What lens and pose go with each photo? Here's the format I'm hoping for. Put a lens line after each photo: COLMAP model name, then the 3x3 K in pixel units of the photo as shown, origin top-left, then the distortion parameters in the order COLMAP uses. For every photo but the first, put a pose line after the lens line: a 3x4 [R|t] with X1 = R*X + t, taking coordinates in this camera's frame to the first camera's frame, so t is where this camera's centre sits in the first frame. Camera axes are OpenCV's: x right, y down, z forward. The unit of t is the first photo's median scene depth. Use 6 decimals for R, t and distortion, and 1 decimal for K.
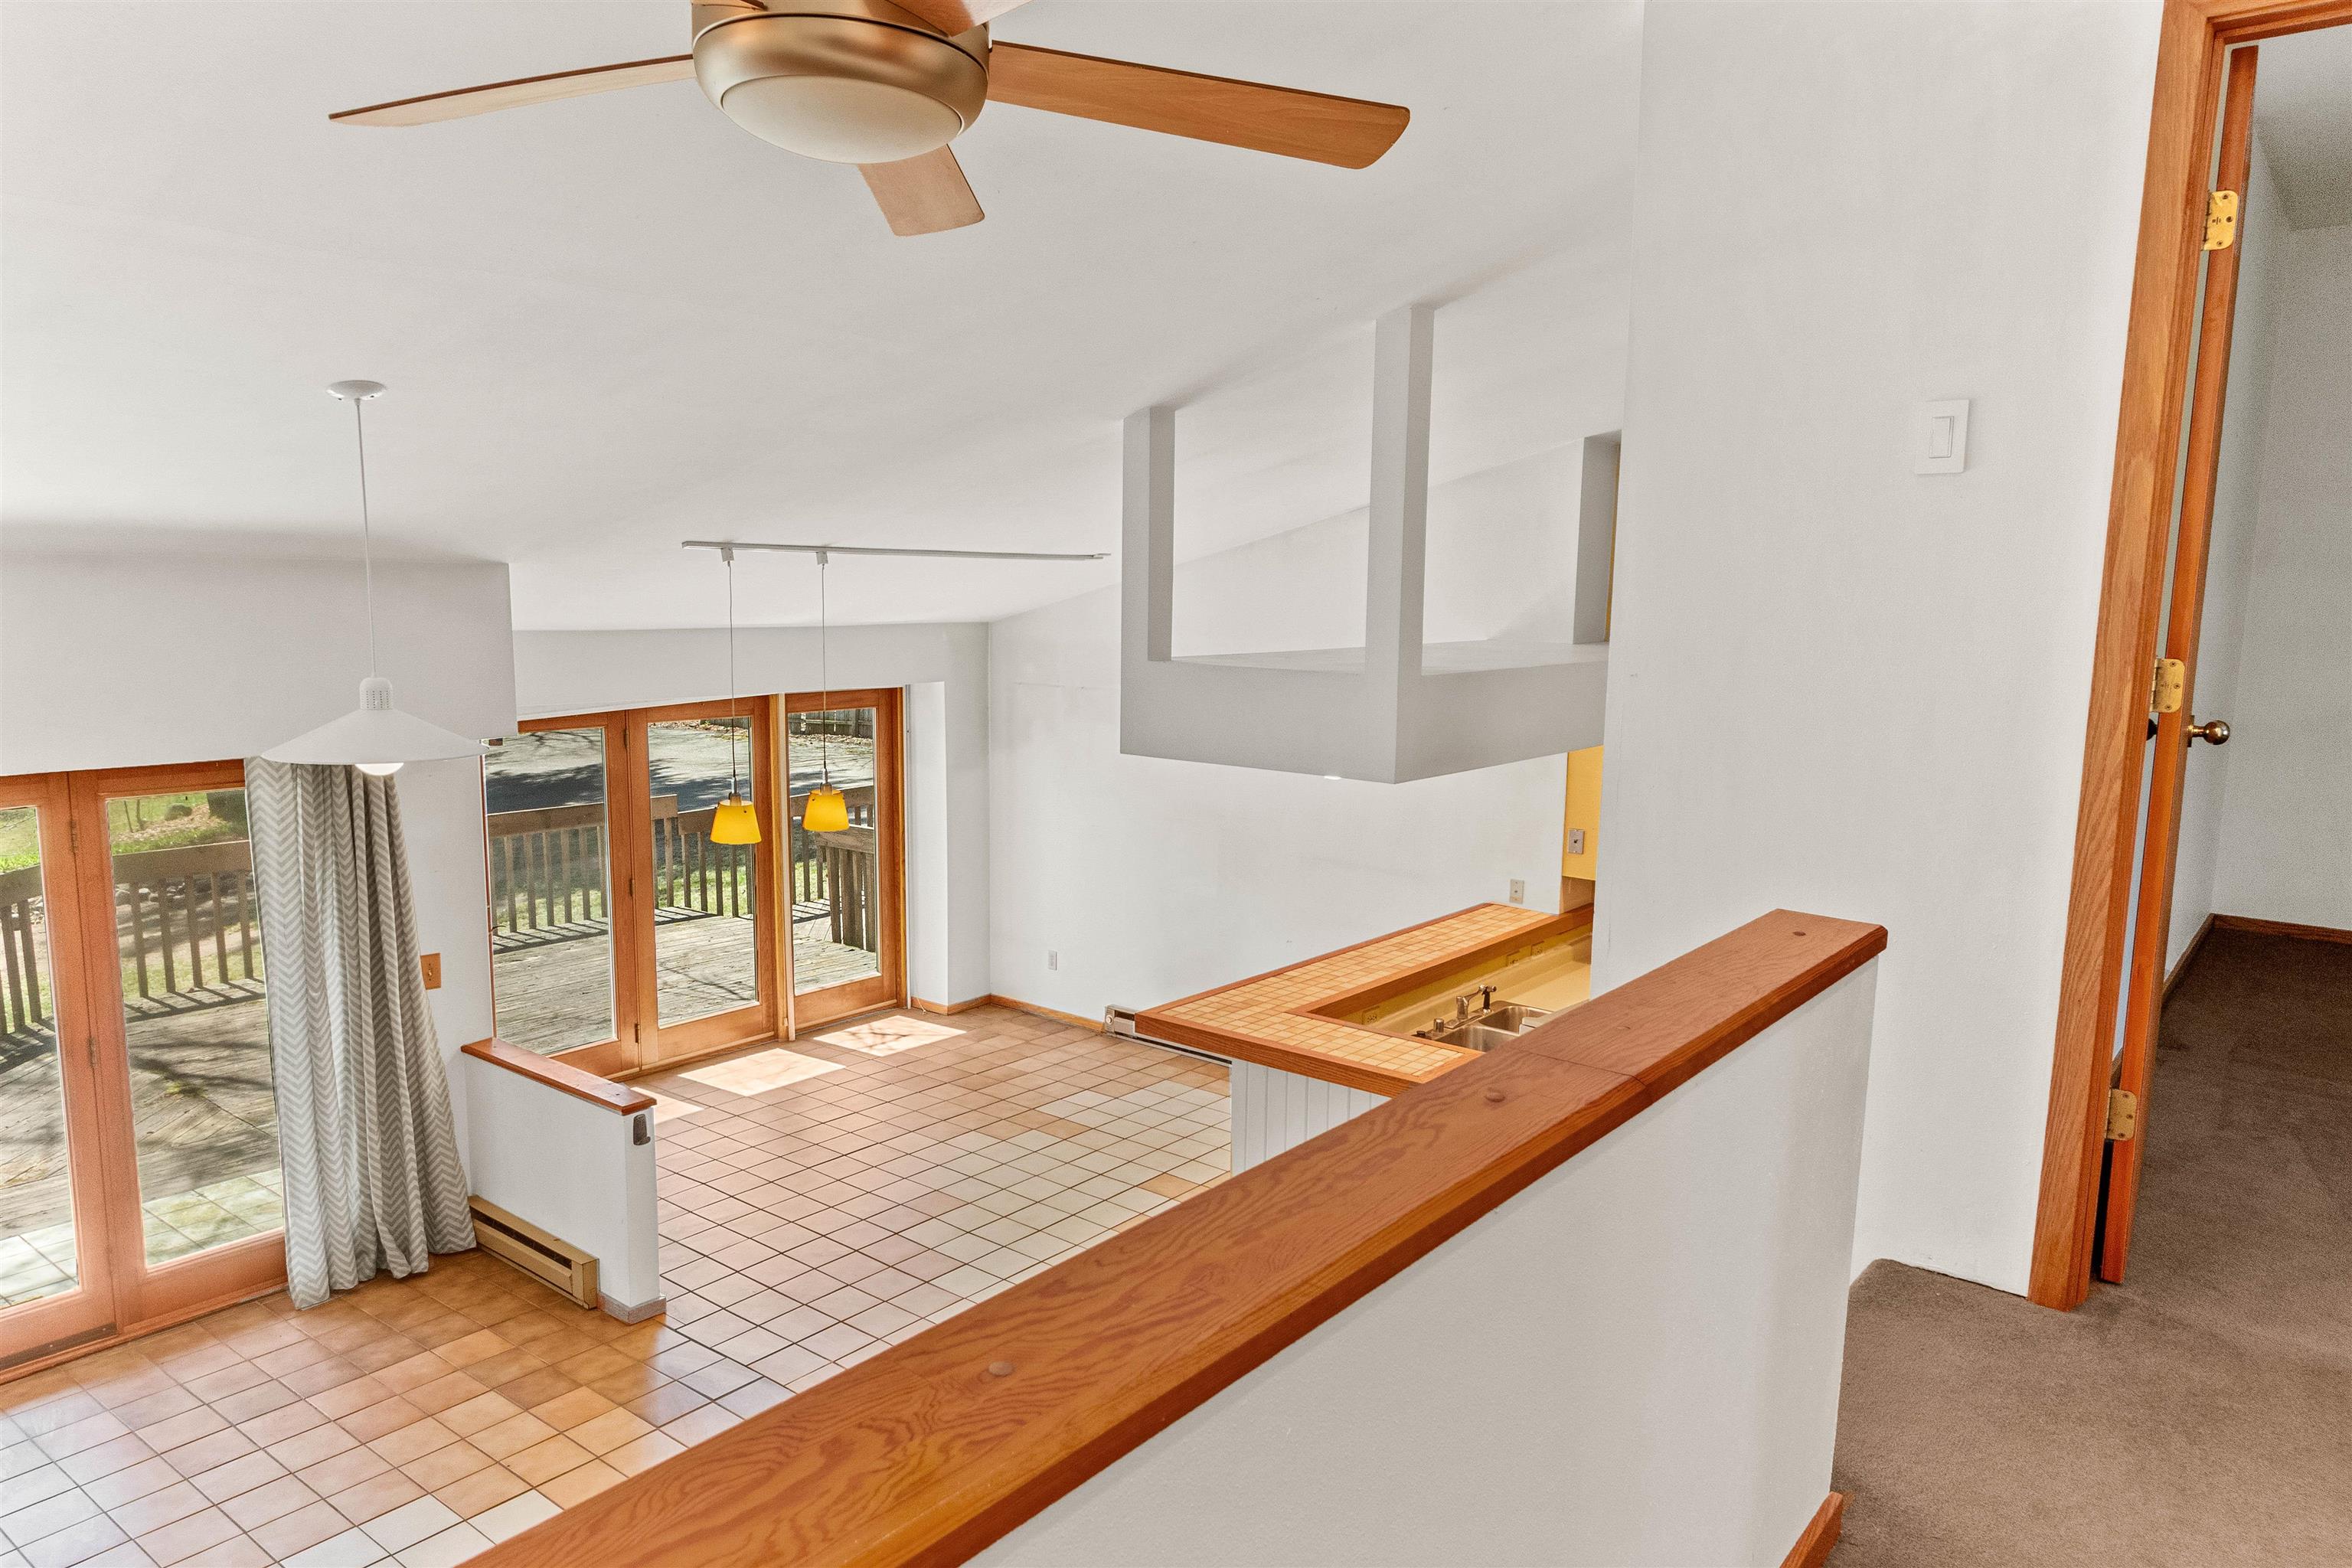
lens RADIAL K [[1516.5, 0, 1176.0], [0, 1516.5, 784.0], [0, 0, 1]] dist [-0.002672, -0.000550]
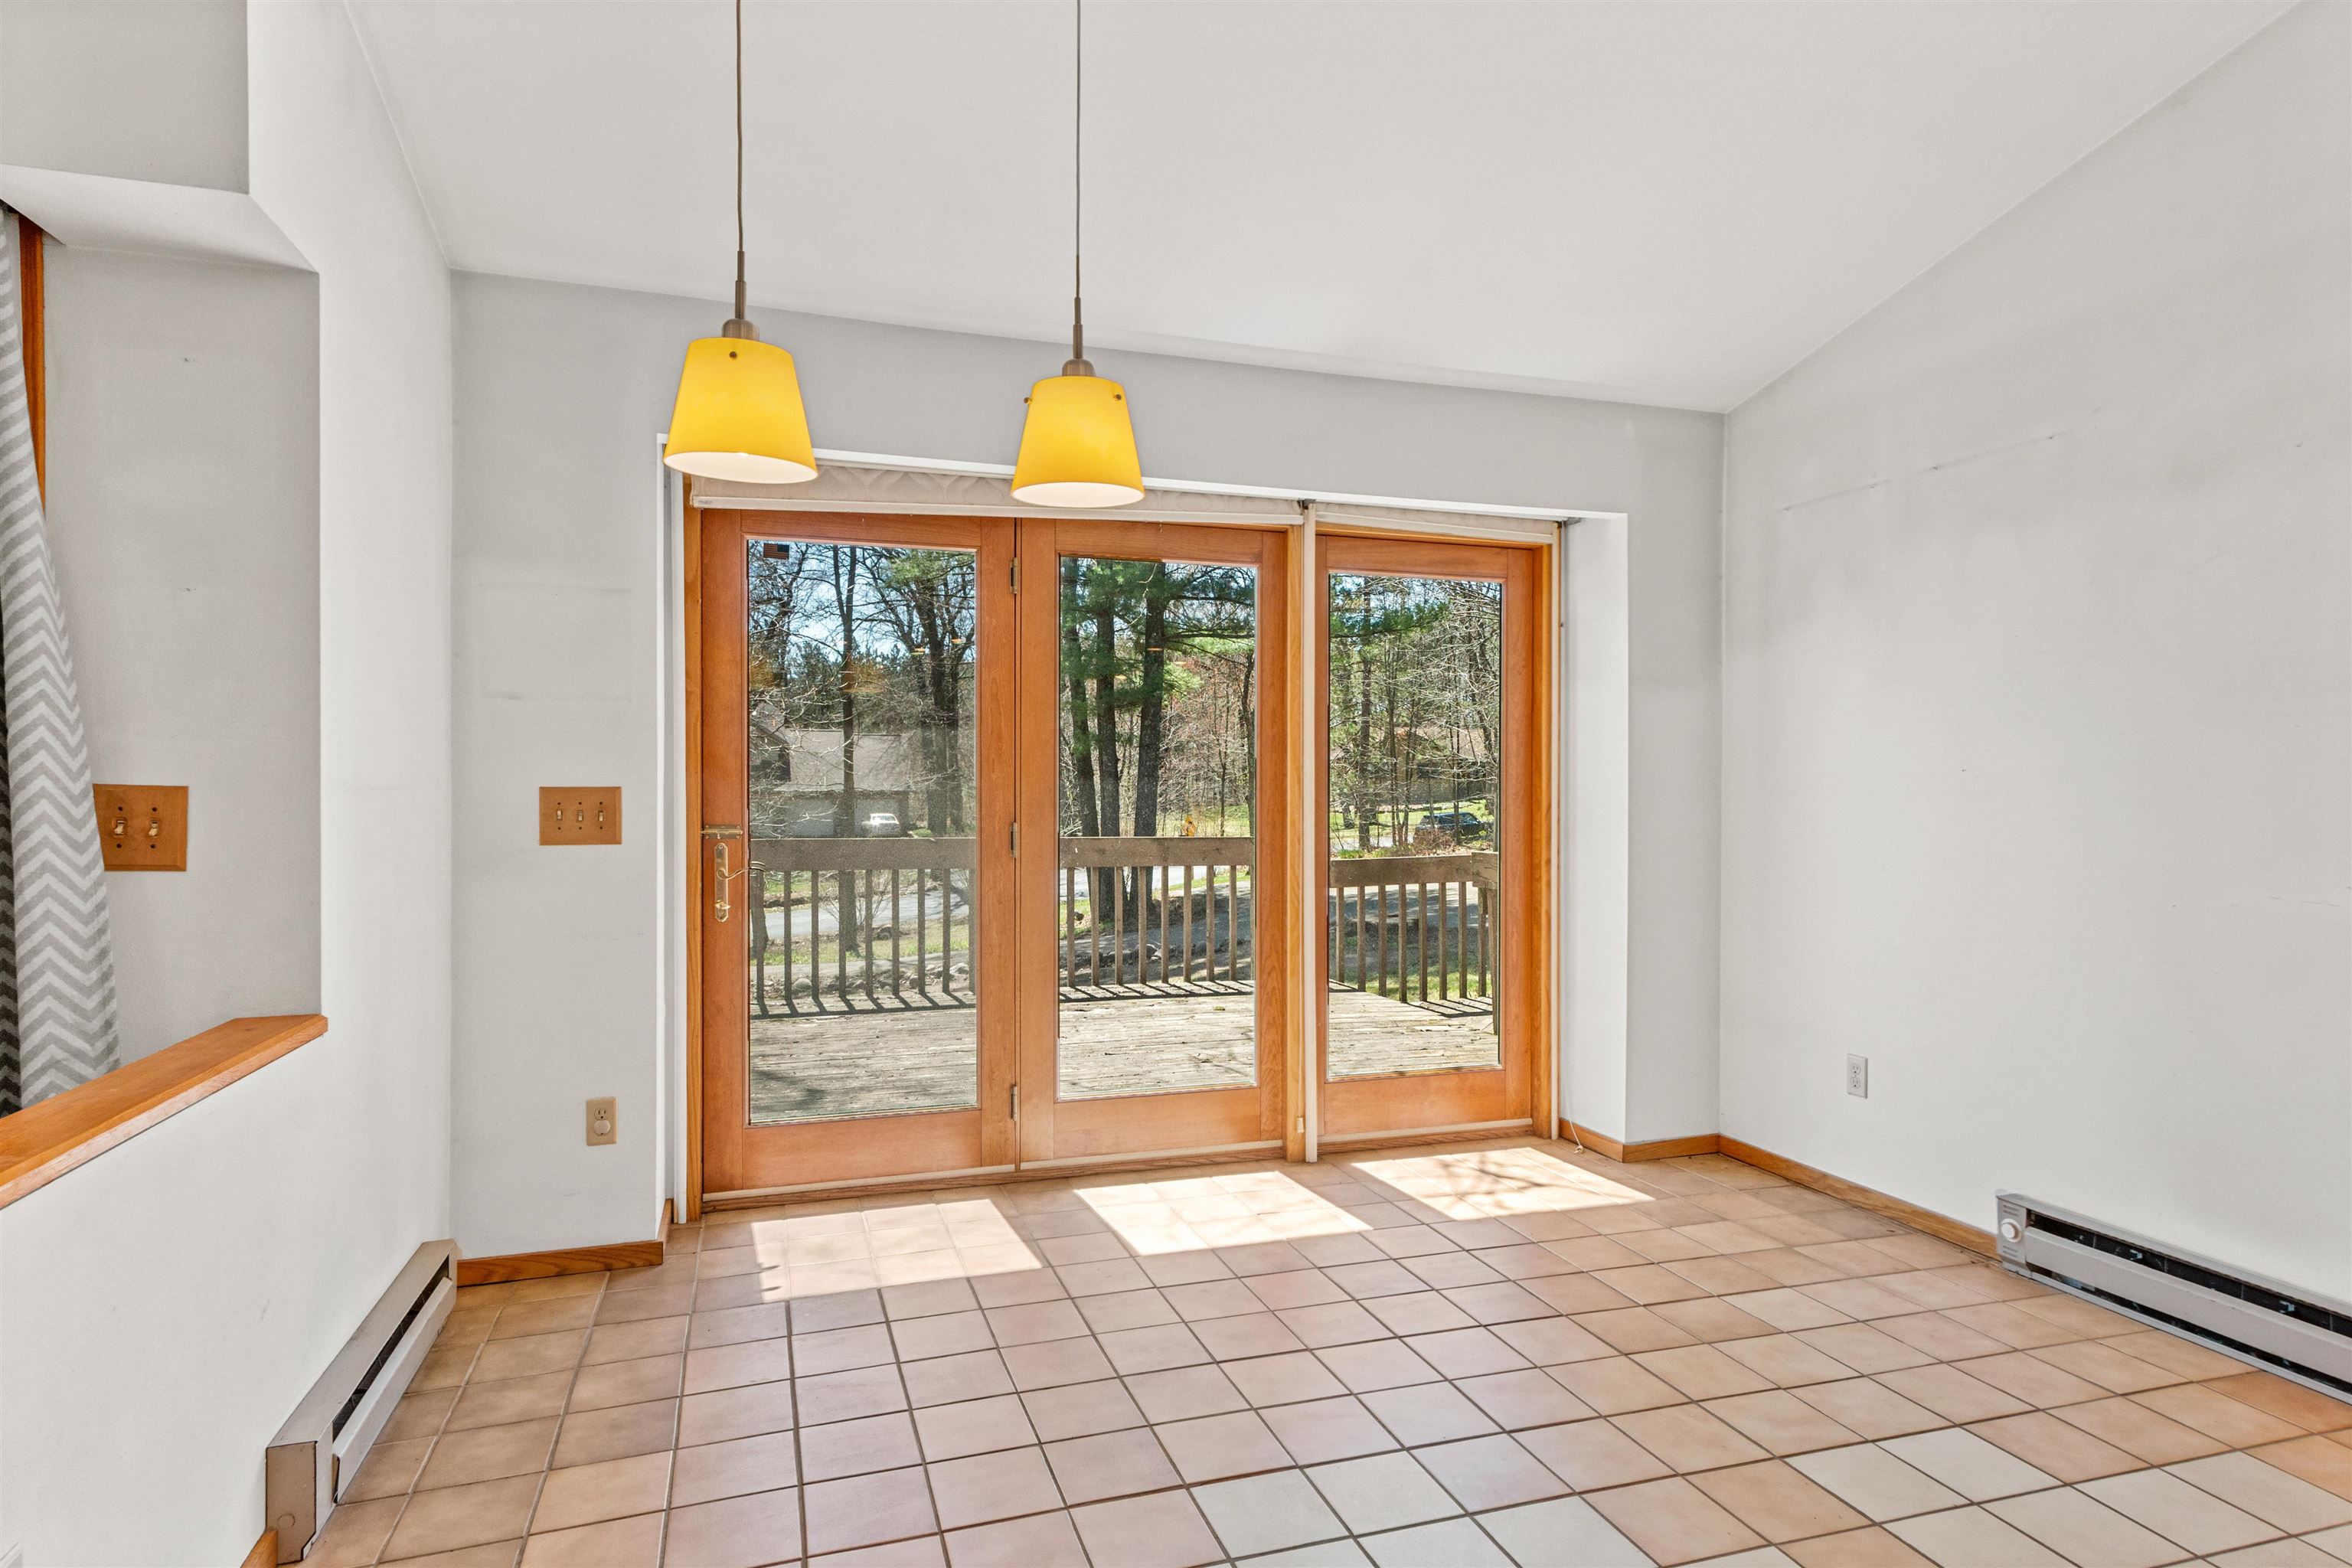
lens RADIAL K [[1262.0, 0, 1170.0], [0, 1262.0, 807.9], [0, 0, 1]] dist [-0.000004, 0.000323]
pose [[0.832380, -0.002836, -0.554197, -0.043360], [-0.063362, 0.992943, -0.100248, 0.090293], [0.550571, 0.118559, 0.826327, 0.574613]]
